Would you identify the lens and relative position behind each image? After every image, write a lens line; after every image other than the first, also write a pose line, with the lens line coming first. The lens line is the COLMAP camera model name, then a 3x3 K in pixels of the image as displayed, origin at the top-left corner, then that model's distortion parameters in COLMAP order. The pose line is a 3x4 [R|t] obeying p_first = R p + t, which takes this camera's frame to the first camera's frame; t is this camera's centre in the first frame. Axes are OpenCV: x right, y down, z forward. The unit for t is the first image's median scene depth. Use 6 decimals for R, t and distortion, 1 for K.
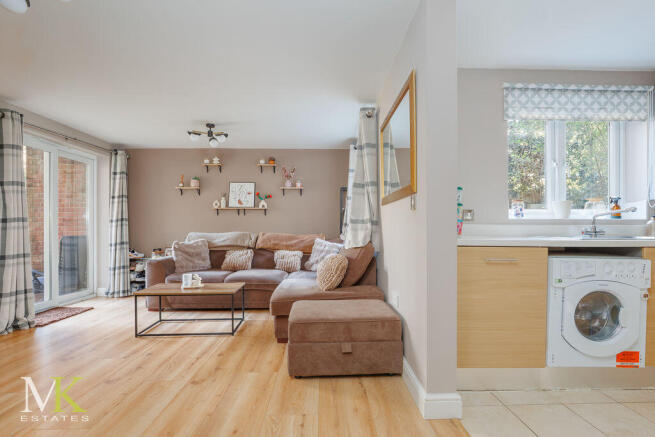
lens RADIAL K [[298.6, 0, 328.5], [0, 298.6, 224.0], [0, 0, 1]] dist [-0.000316, 0.000711]
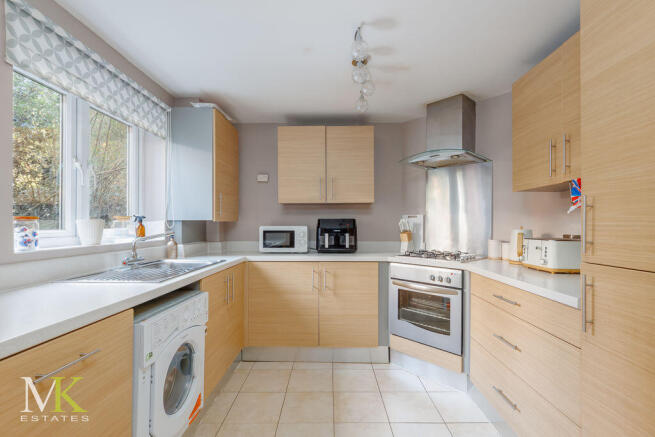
lens RADIAL K [[298.6, 0, 328.7], [0, 298.6, 220.7], [0, 0, 1]] dist [-0.000316, 0.000711]
pose [[0.022815, 0.007467, 0.999712, 0.088435], [-0.010538, 0.999918, -0.007228, -0.076508], [-0.999684, -0.010370, 0.022892, 0.430301]]
